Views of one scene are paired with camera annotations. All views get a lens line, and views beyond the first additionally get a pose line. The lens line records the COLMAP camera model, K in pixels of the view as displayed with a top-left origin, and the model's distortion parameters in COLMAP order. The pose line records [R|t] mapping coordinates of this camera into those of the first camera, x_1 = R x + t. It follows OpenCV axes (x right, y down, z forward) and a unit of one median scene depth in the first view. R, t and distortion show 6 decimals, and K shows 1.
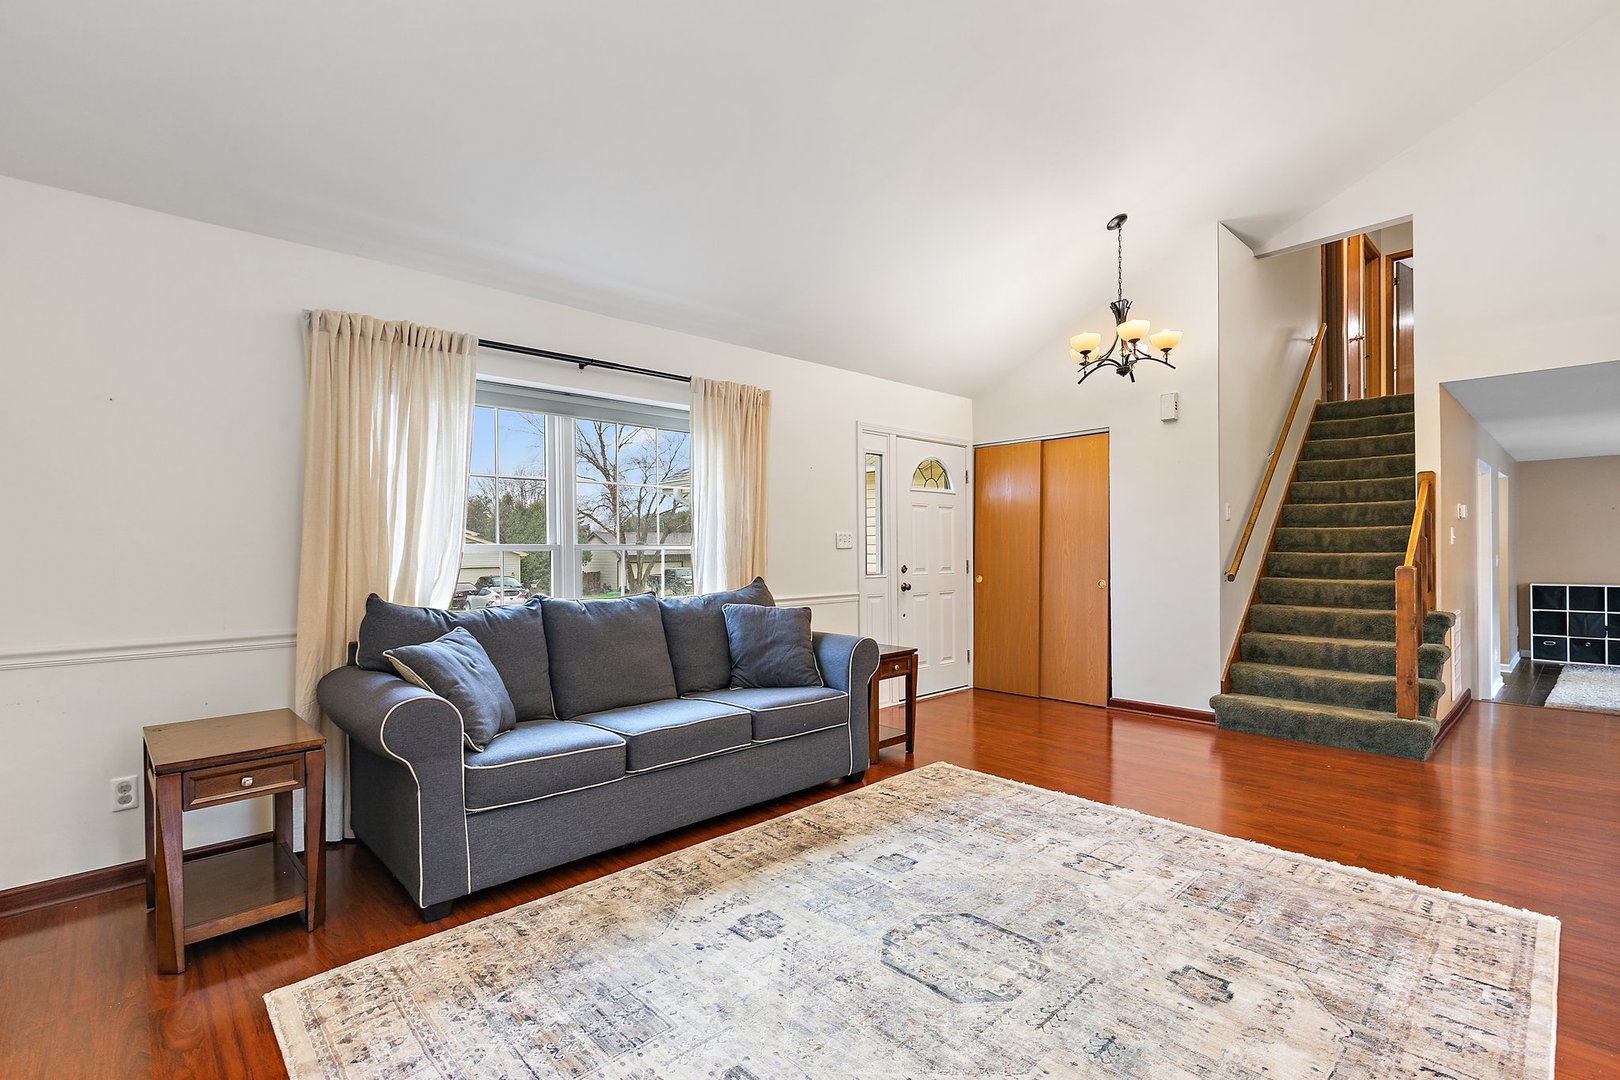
lens RADIAL K [[738.6, 0, 814.2], [0, 738.6, 546.9], [0, 0, 1]] dist [-0.002303, 0.002443]
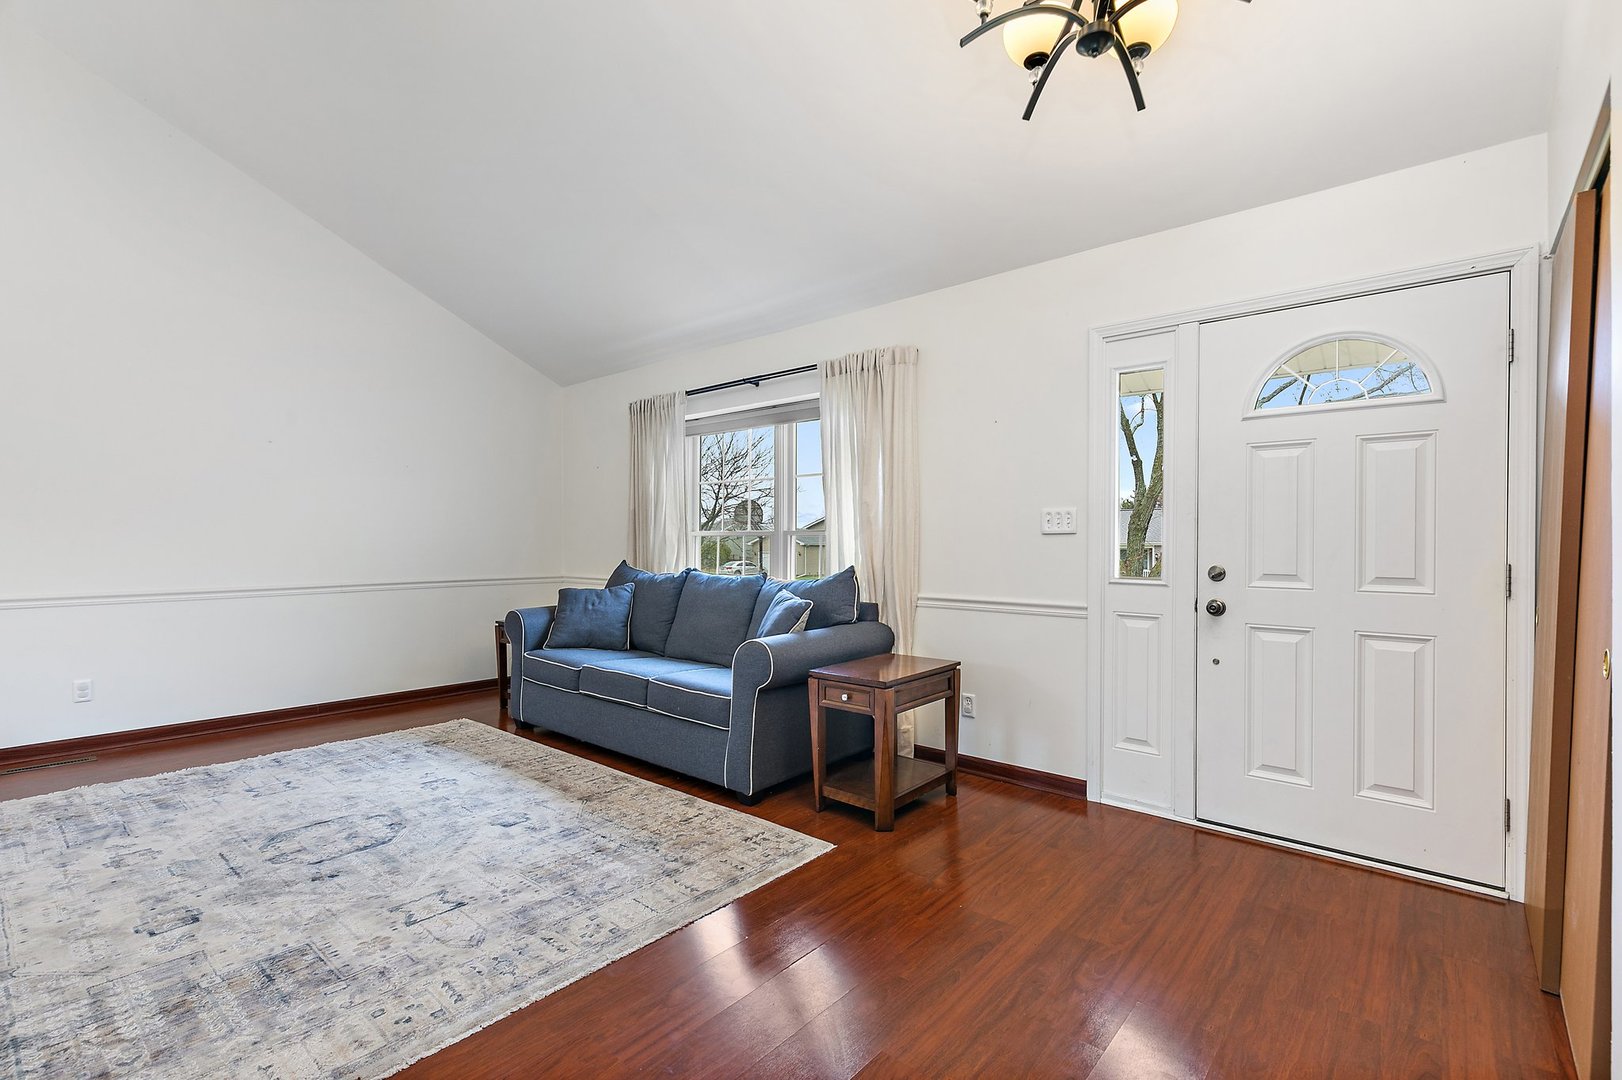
lens RADIAL K [[739.5, 0, 812.8], [0, 739.5, 544.7], [0, 0, 1]] dist [-0.002303, 0.002443]
pose [[0.088958, 0.014568, -0.995929, 0.782882], [0.004974, 0.999874, 0.015070, 0.000378], [0.996023, -0.006294, 0.088874, 0.848778]]
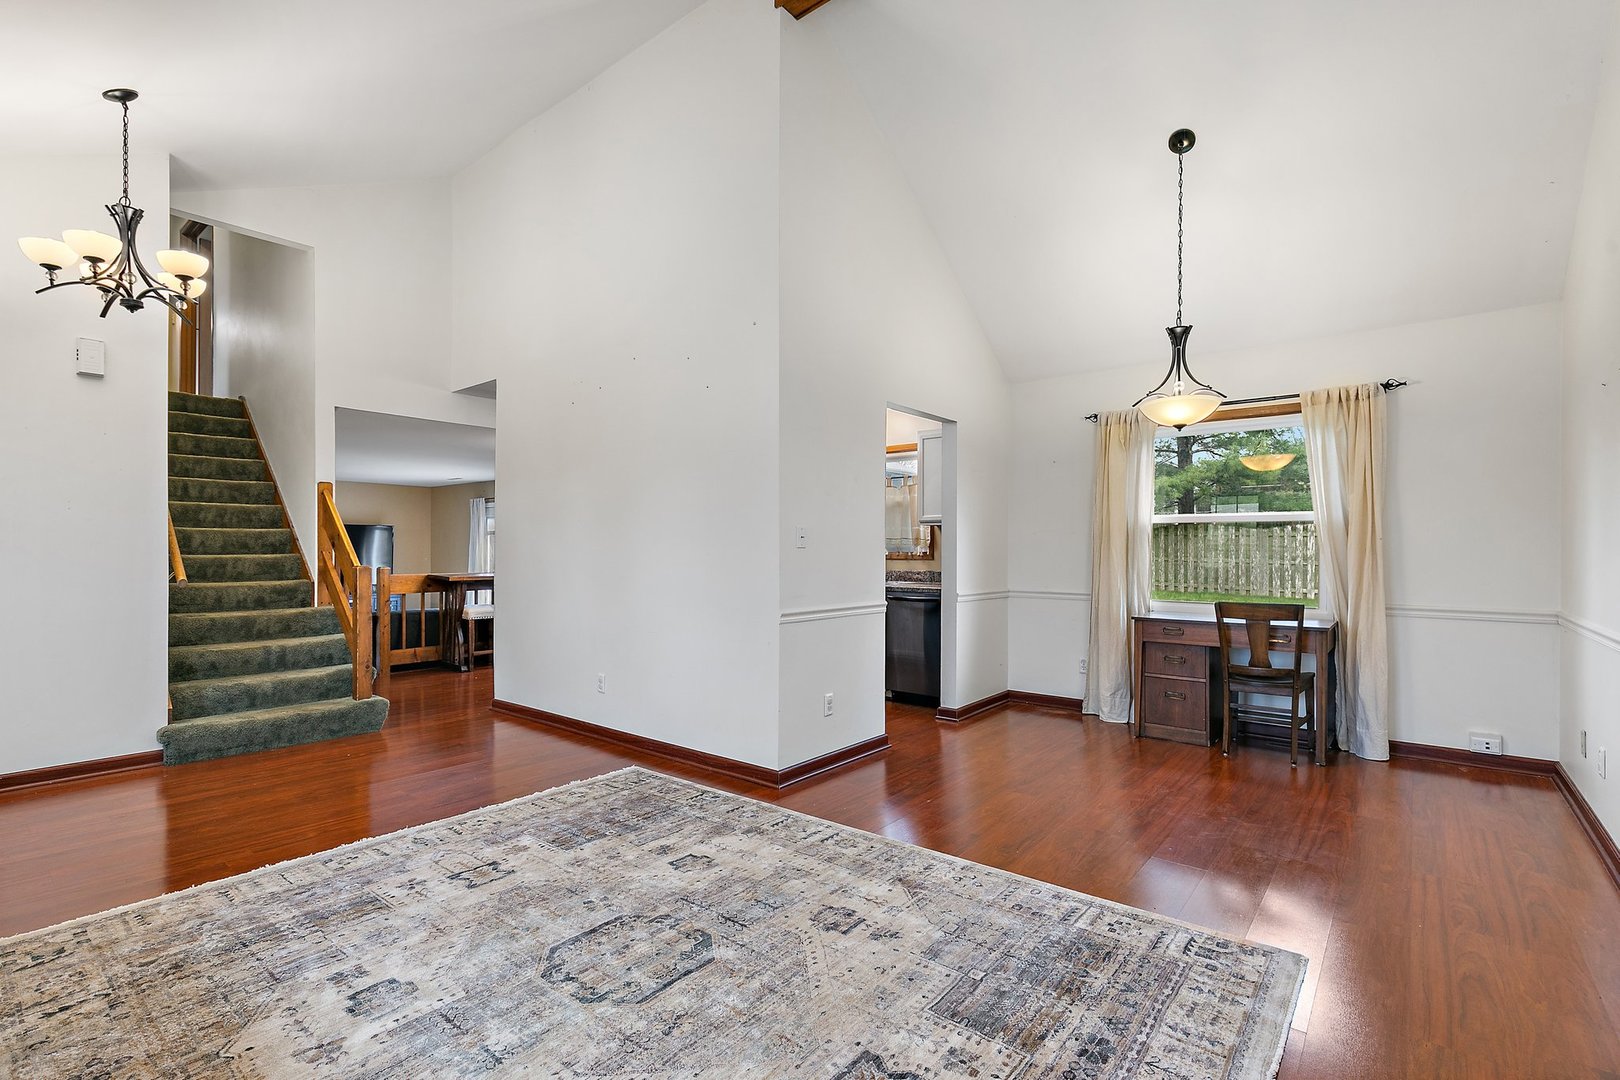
lens RADIAL K [[738.6, 0, 806.0], [0, 738.6, 548.2], [0, 0, 1]] dist [-0.002303, 0.002443]
pose [[-0.131795, 0.011984, 0.991205, -0.397494], [-0.007313, 0.999888, -0.013061, 0.007642], [-0.991250, -0.008970, -0.131692, 0.437161]]
